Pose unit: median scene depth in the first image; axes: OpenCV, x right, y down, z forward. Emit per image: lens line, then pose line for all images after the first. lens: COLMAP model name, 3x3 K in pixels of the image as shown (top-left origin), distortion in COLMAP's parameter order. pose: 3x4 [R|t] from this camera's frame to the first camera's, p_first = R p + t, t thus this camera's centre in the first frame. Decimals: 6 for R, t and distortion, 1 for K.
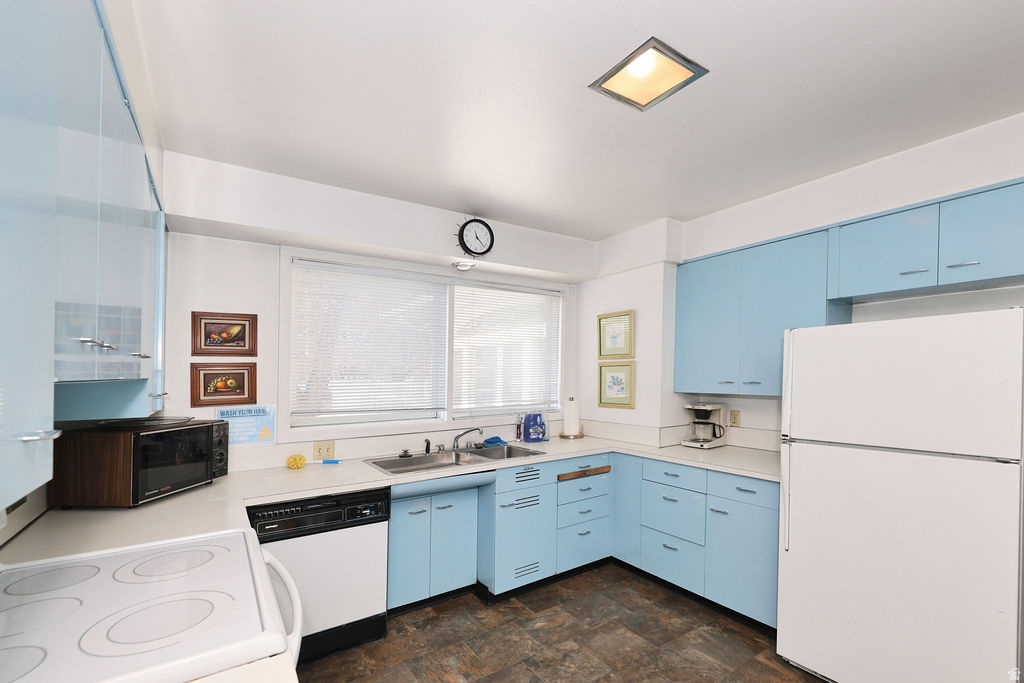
lens RADIAL K [[462.7, 0, 516.3], [0, 462.7, 383.9], [0, 0, 1]] dist [0.000155, 0.000041]
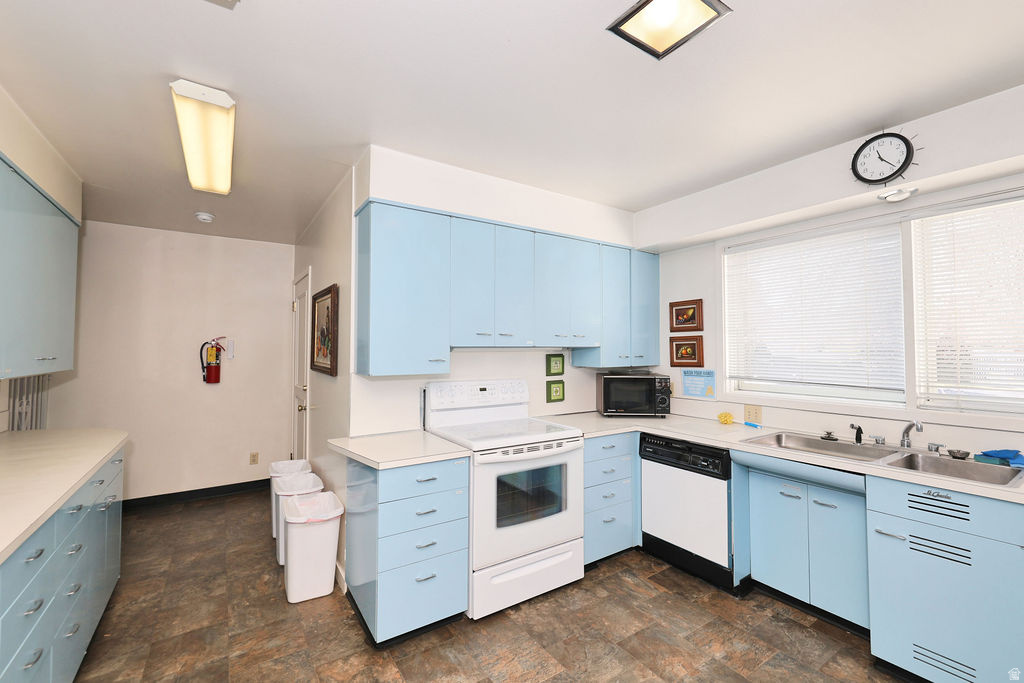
lens RADIAL K [[428.7, 0, 512.0], [0, 428.7, 341.5], [0, 0, 1]] dist [-0.001026, -0.000157]
pose [[0.005545, -0.012687, -0.999904, 0.647825], [-0.030375, 0.999456, -0.012849, 0.002462], [0.999523, 0.030443, 0.005156, 0.455533]]
